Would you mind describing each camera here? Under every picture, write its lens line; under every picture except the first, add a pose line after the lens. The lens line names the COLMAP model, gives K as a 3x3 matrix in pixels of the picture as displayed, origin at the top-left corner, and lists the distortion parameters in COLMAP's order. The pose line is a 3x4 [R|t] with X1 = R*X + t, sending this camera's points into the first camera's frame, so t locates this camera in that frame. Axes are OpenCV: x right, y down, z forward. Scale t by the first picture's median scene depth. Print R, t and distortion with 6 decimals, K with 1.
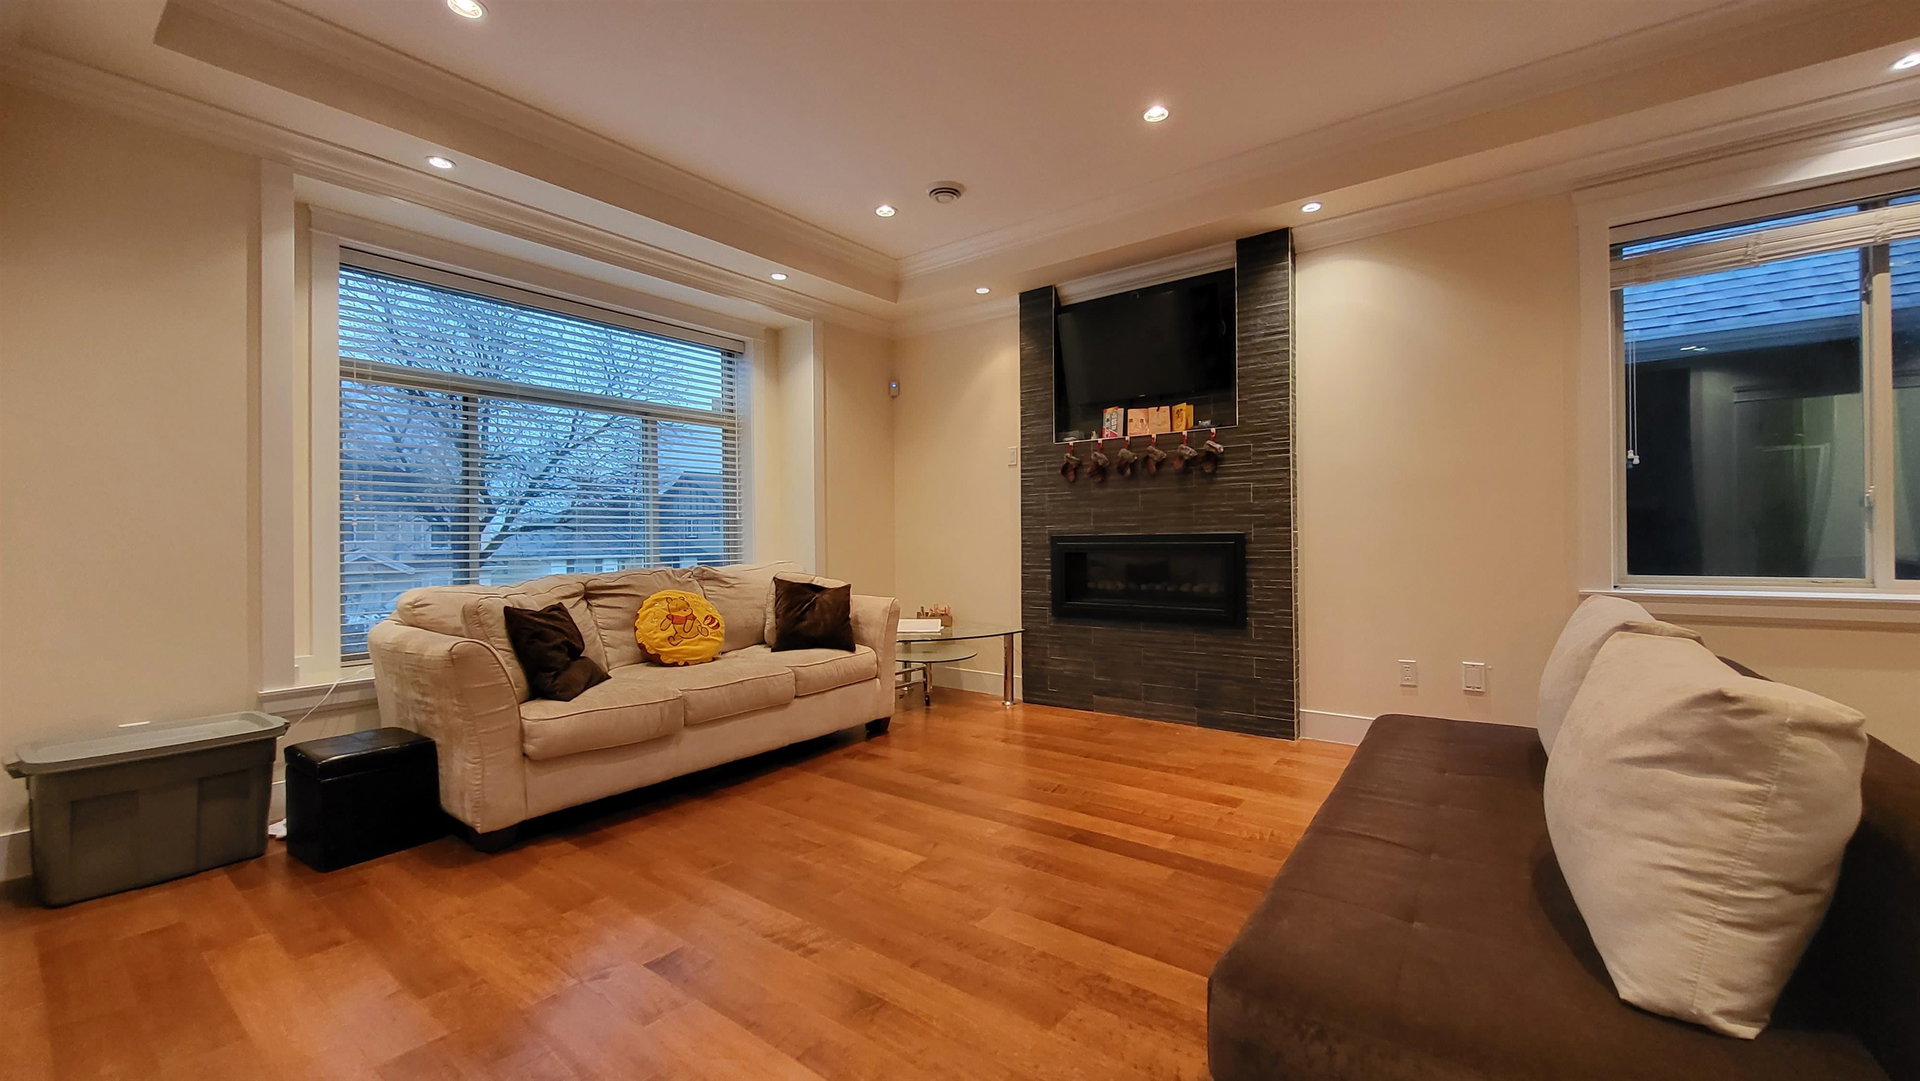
lens RADIAL K [[767.5, 0, 961.8], [0, 767.5, 536.5], [0, 0, 1]] dist [0.002019, -0.000038]
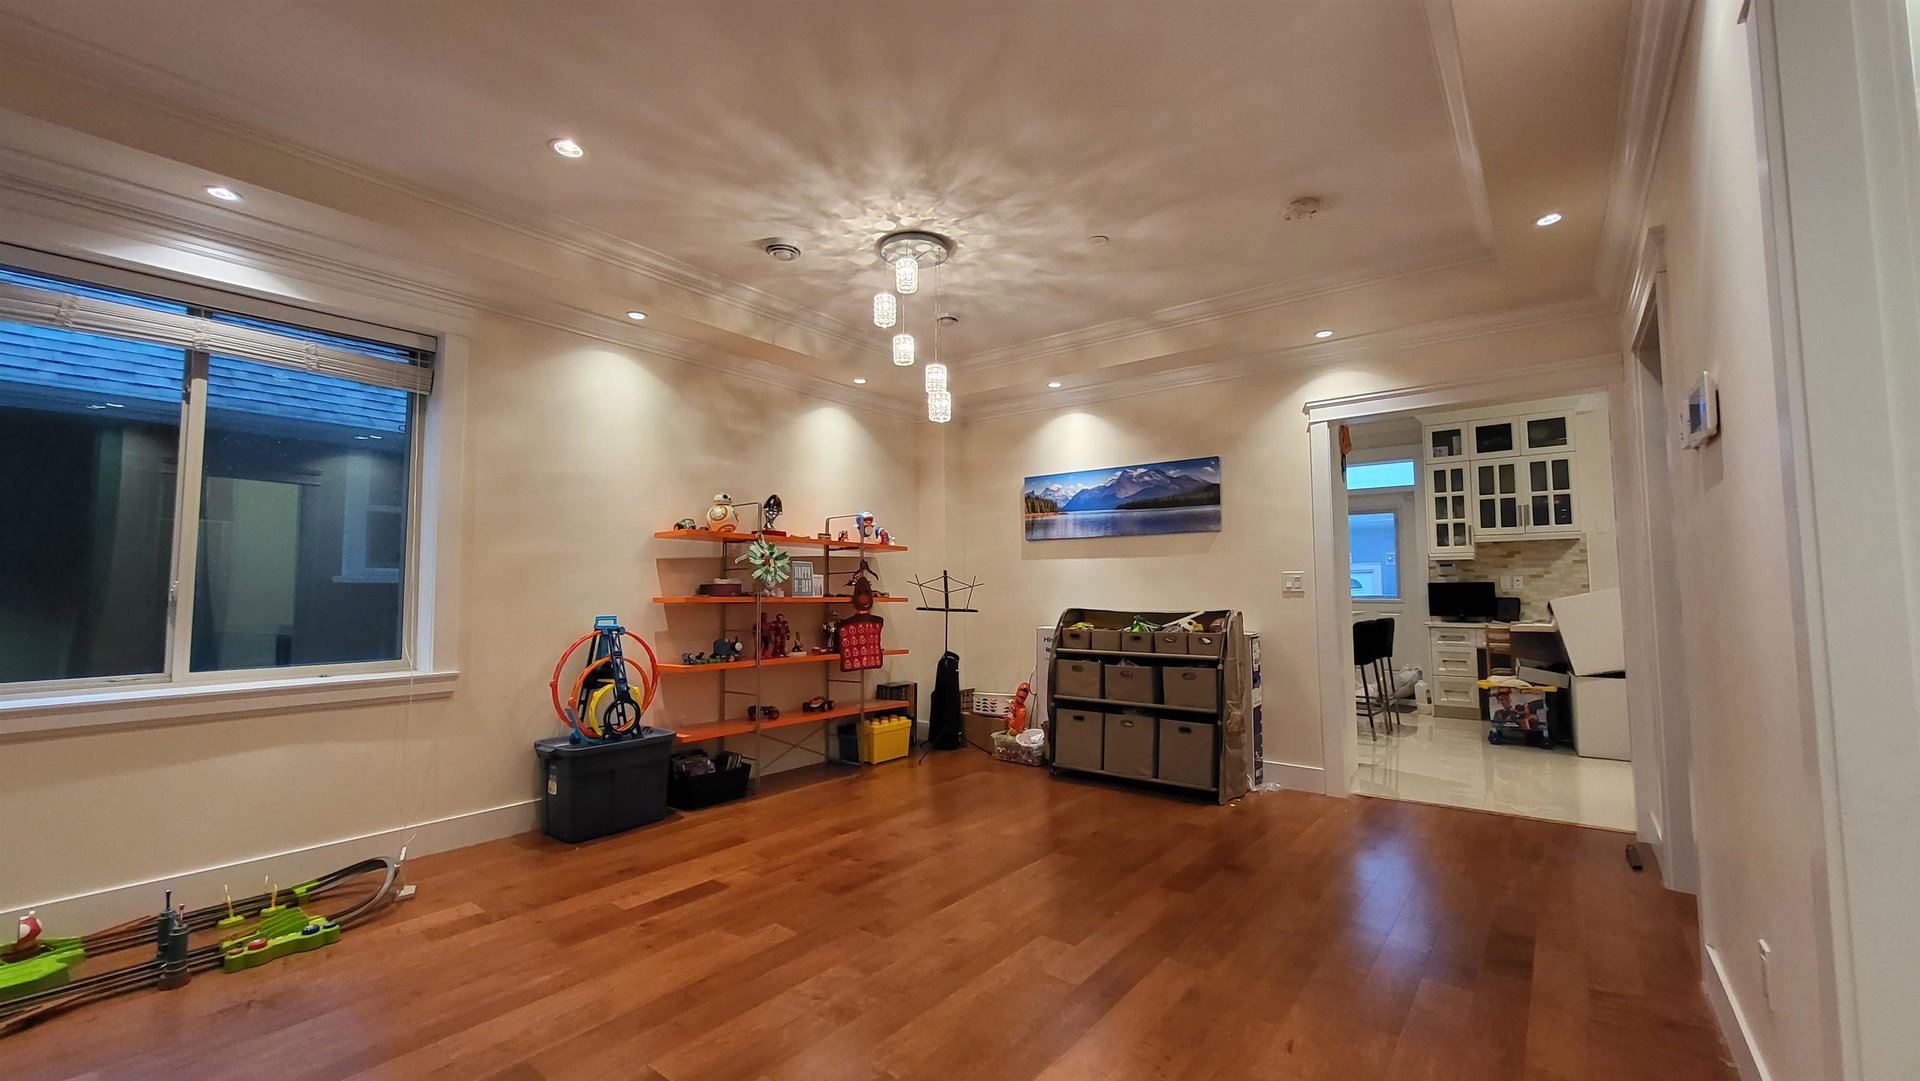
lens RADIAL K [[767.8, 0, 960.8], [0, 767.8, 535.0], [0, 0, 1]] dist [0.001506, -0.000151]
pose [[0.009211, 0.079153, 0.996820, 0.124974], [0.001712, 0.996860, -0.079172, -0.031460], [-0.999956, 0.002436, 0.009047, -0.032598]]
